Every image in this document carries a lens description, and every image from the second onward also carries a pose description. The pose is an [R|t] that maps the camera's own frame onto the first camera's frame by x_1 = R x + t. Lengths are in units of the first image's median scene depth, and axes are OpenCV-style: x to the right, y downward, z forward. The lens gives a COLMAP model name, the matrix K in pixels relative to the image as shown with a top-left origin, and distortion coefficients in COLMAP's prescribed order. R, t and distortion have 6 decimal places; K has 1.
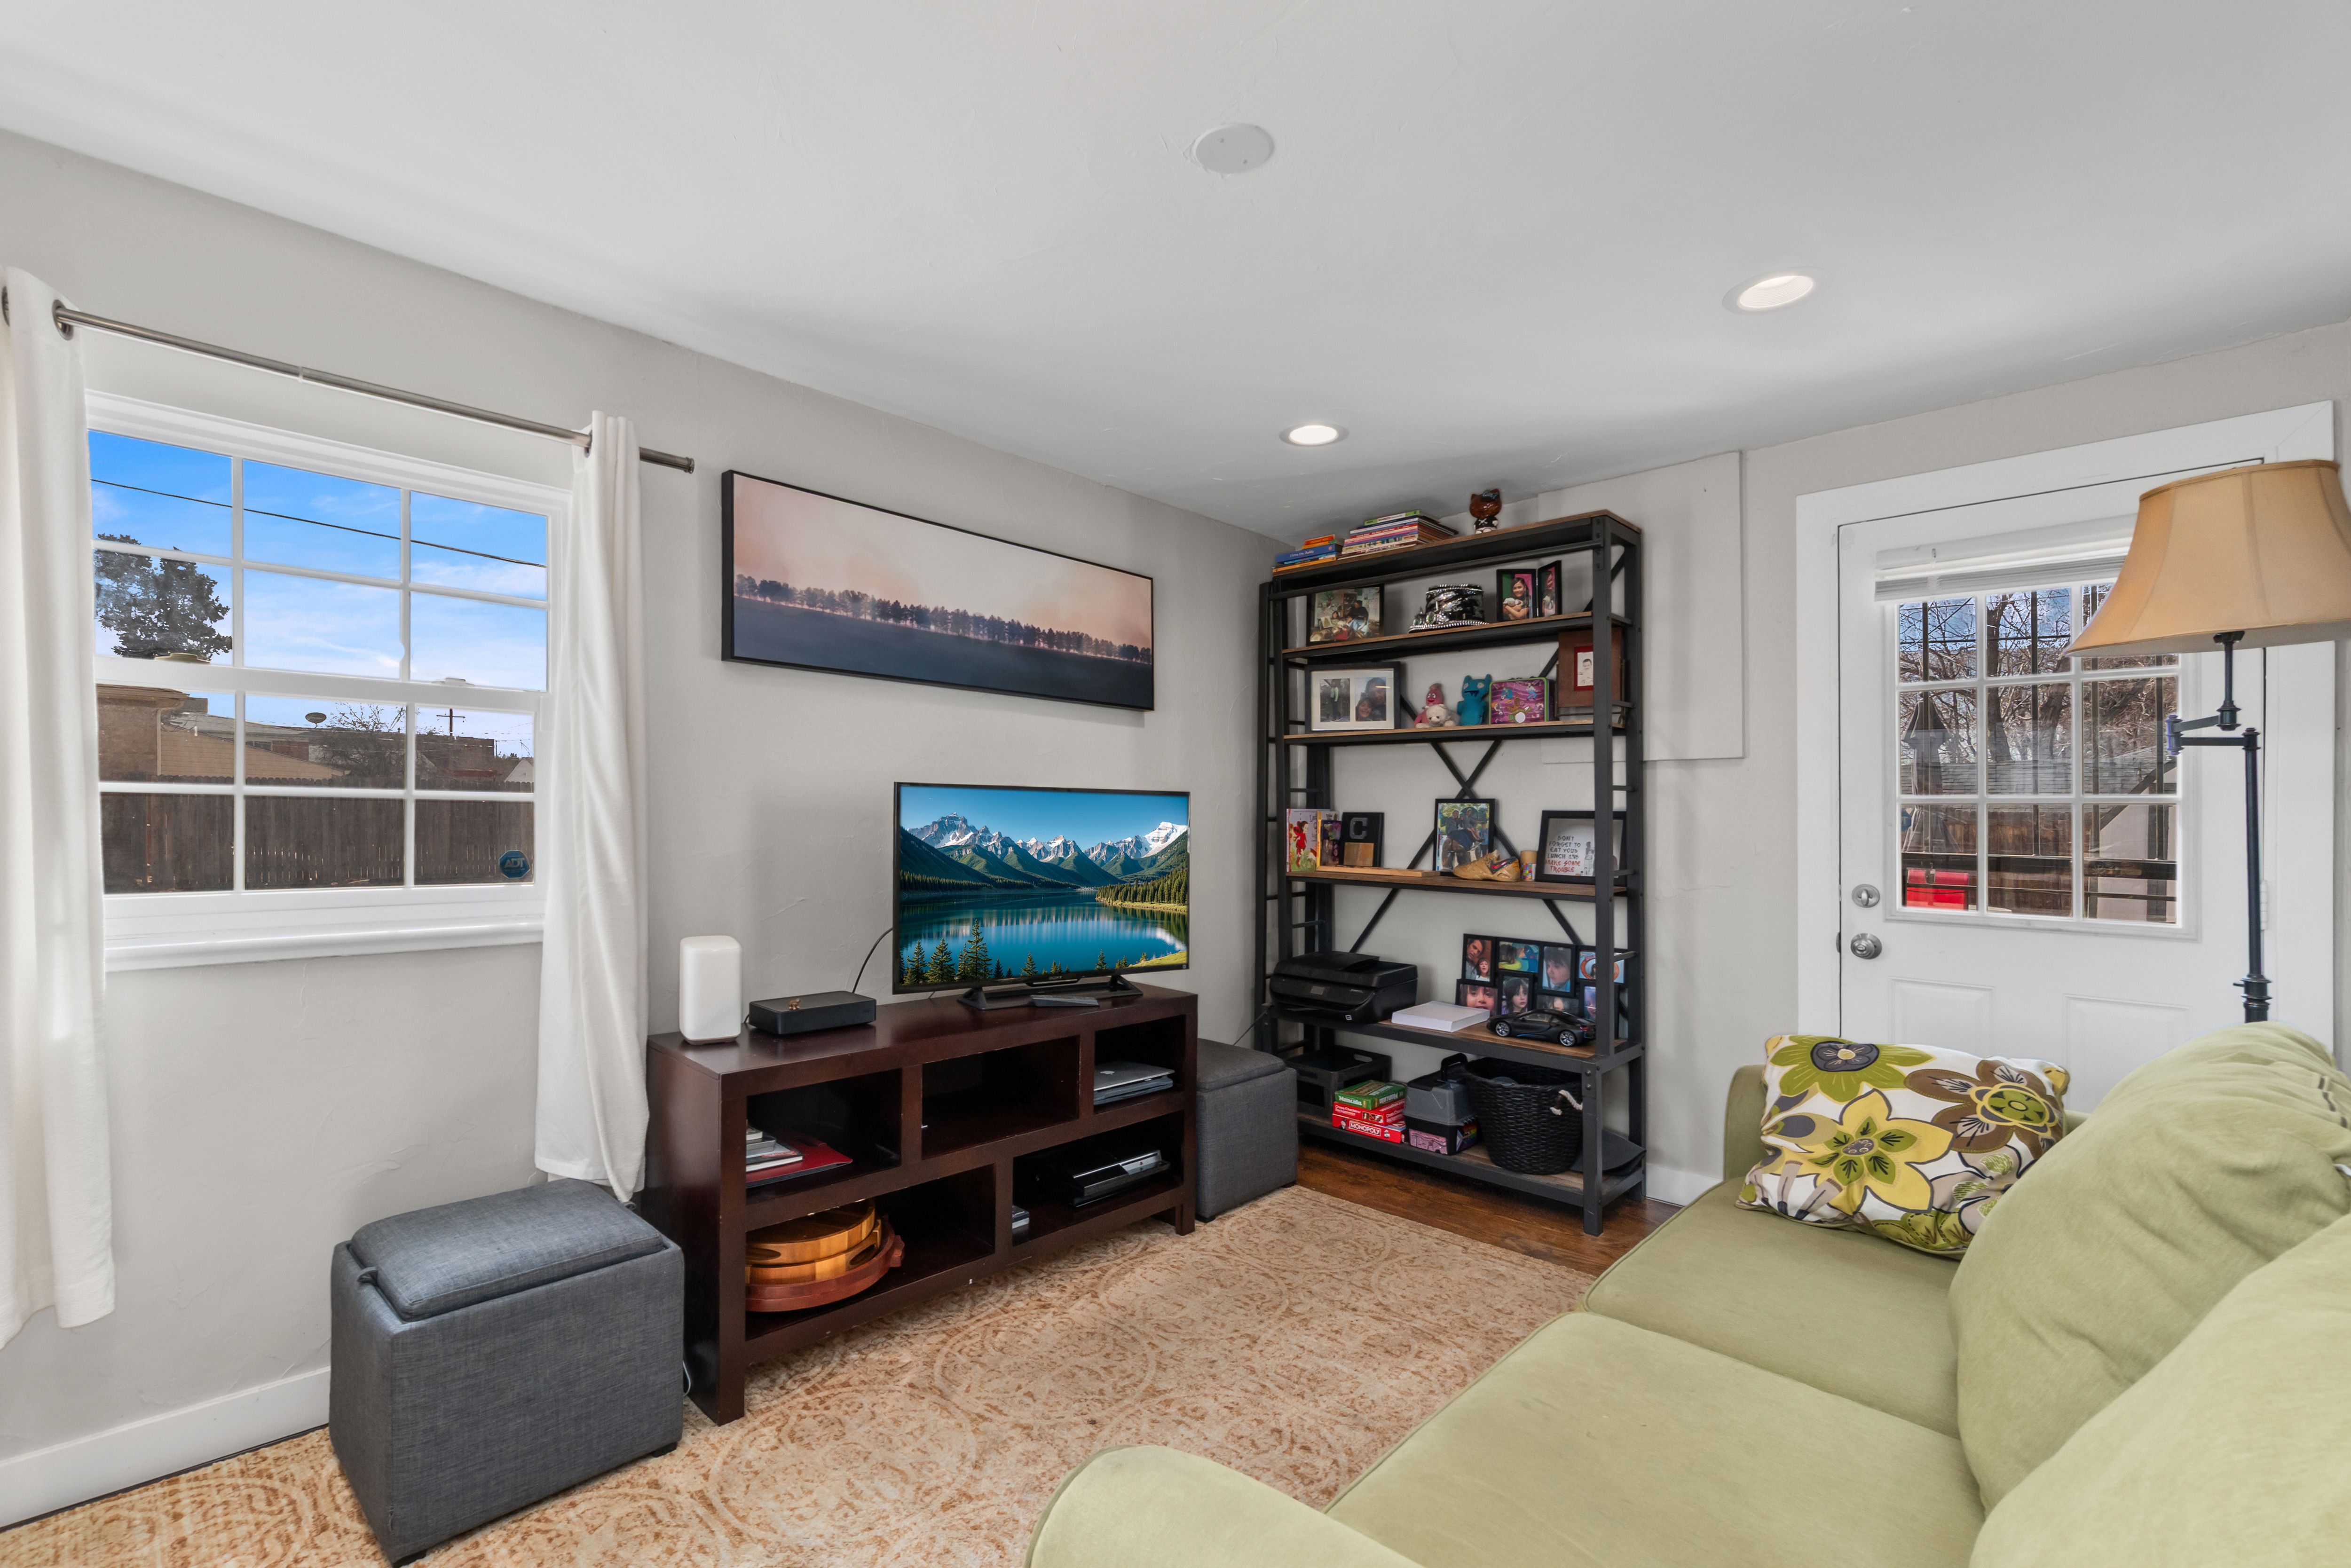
lens RADIAL K [[1010.9, 0, 1159.0], [0, 1010.9, 791.4], [0, 0, 1]] dist [-0.002121, 0.000009]
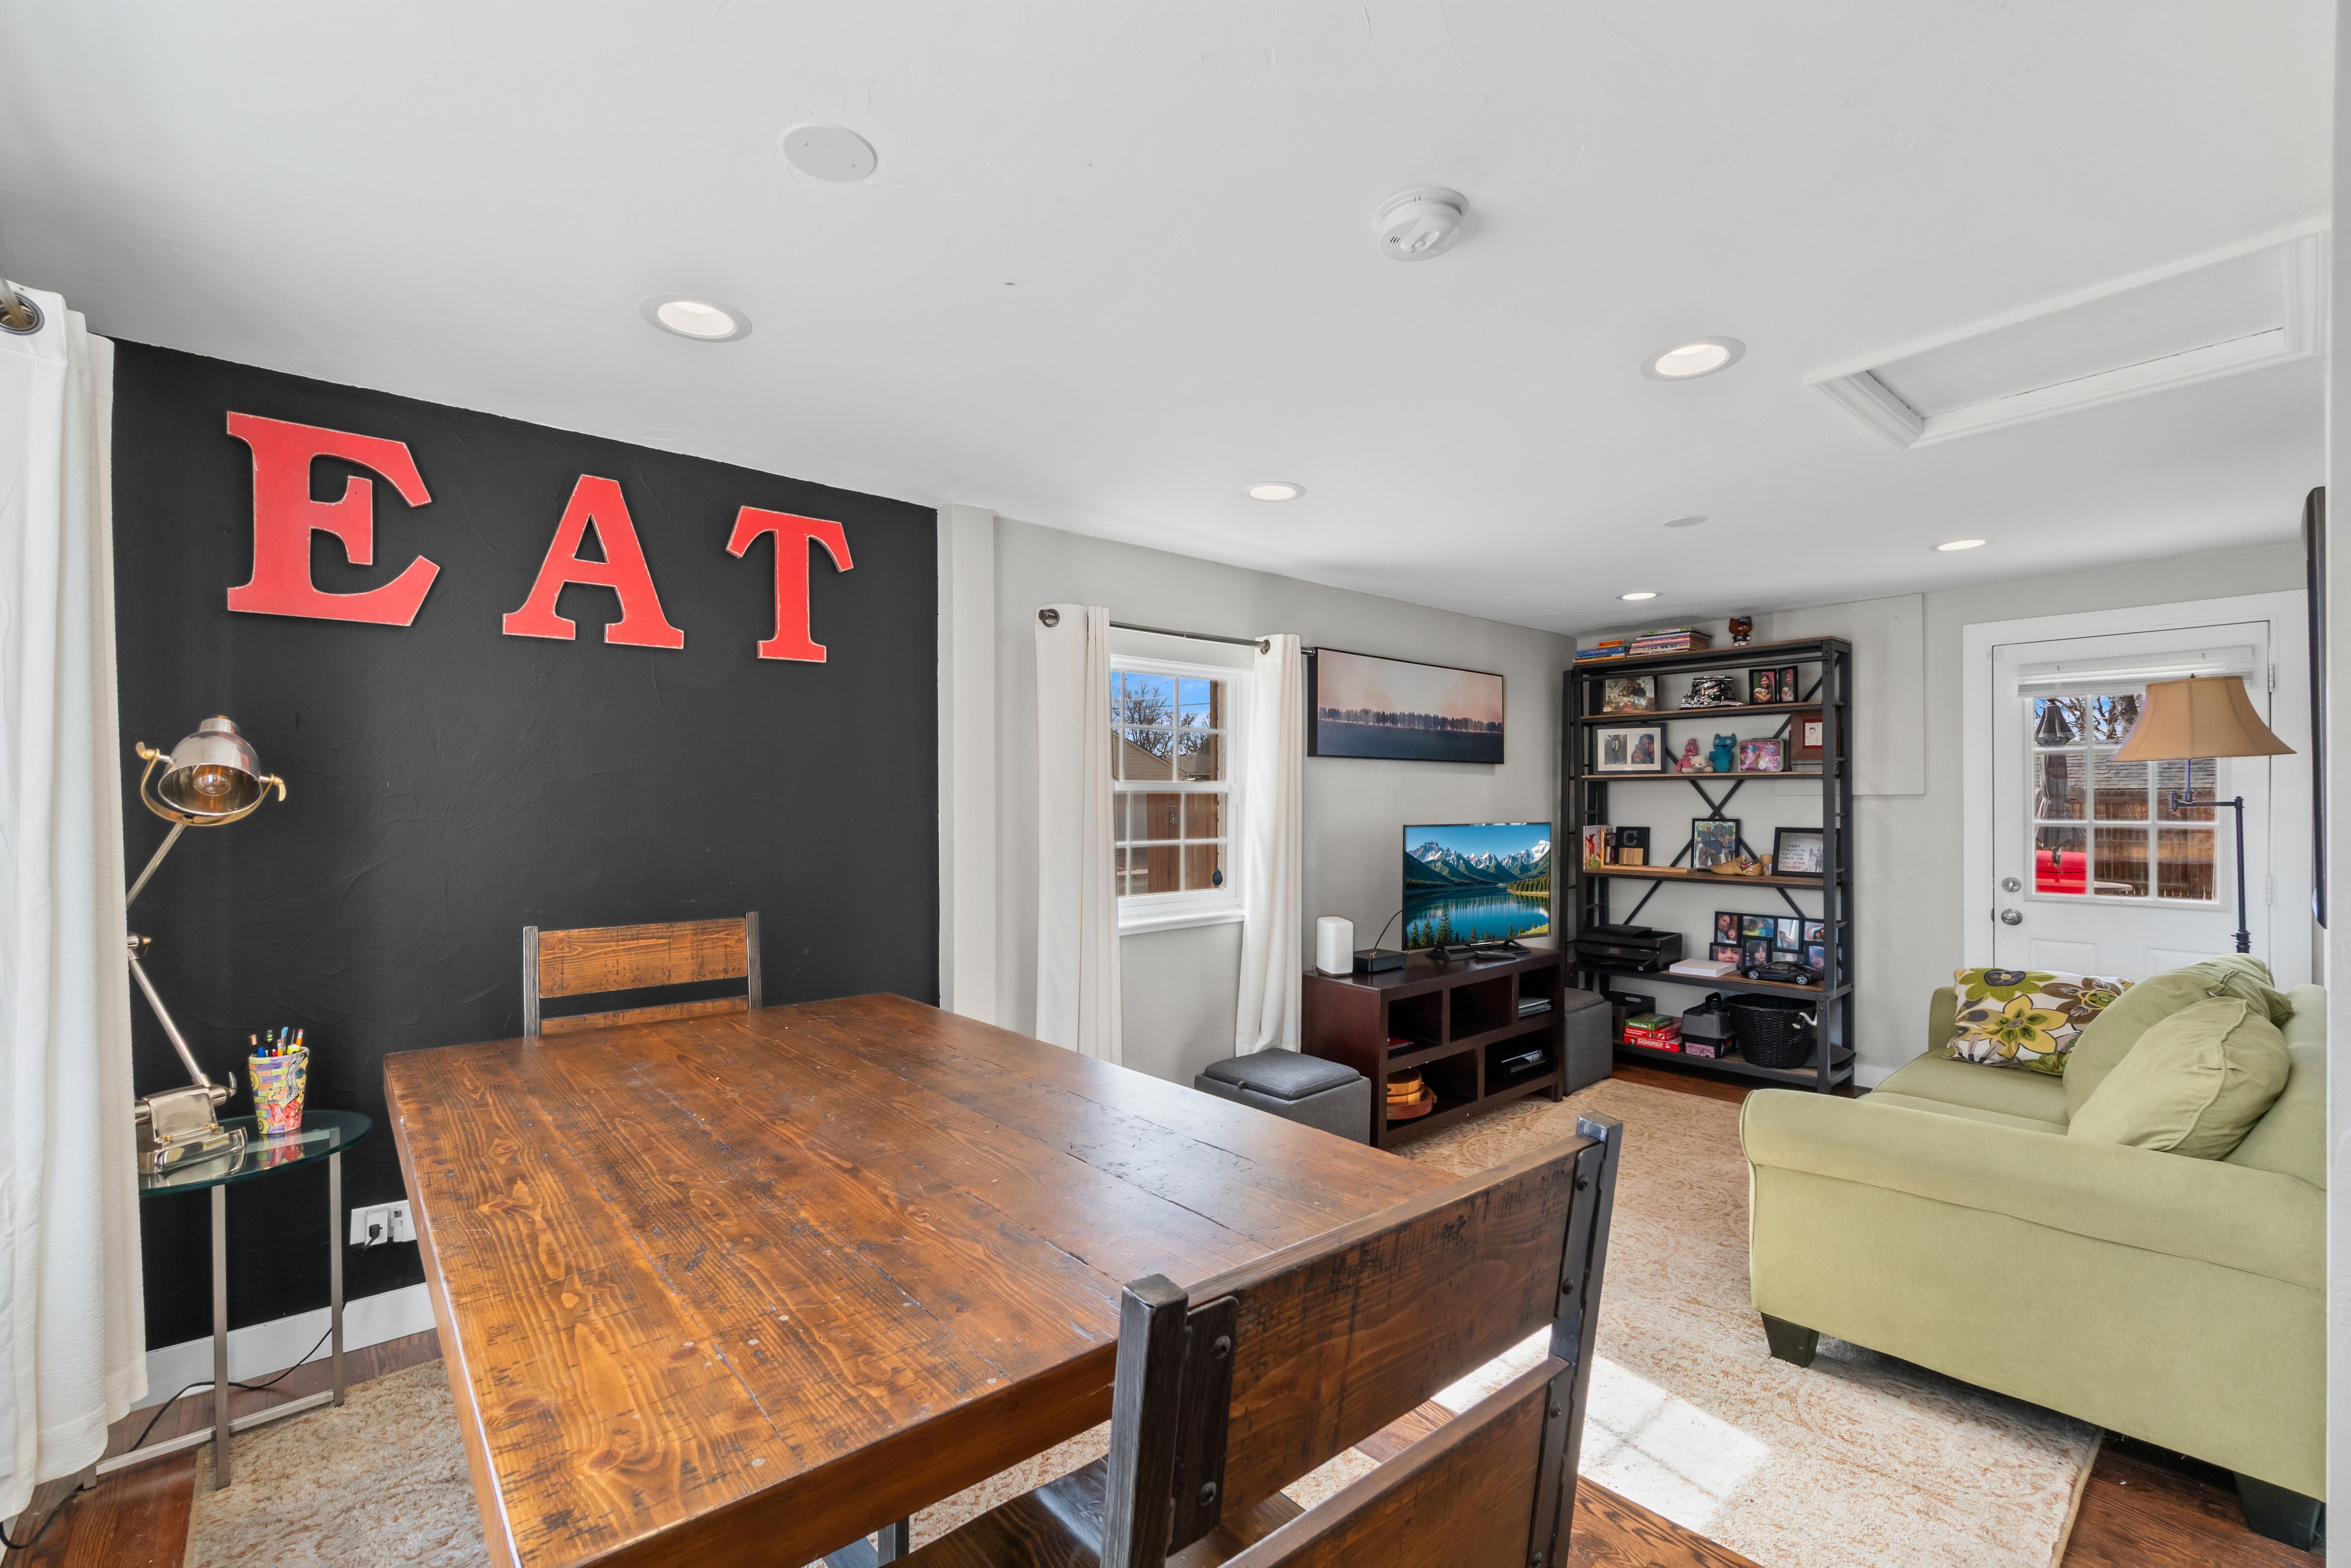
lens RADIAL K [[1006.2, 0, 1171.7], [0, 1006.2, 794.9], [0, 0, 1]] dist [0.000440, 0.000394]
pose [[0.997487, -0.017919, -0.068540, -0.469441], [0.019469, 0.999568, 0.022012, -0.091776], [0.068116, -0.023291, 0.997406, -0.615872]]
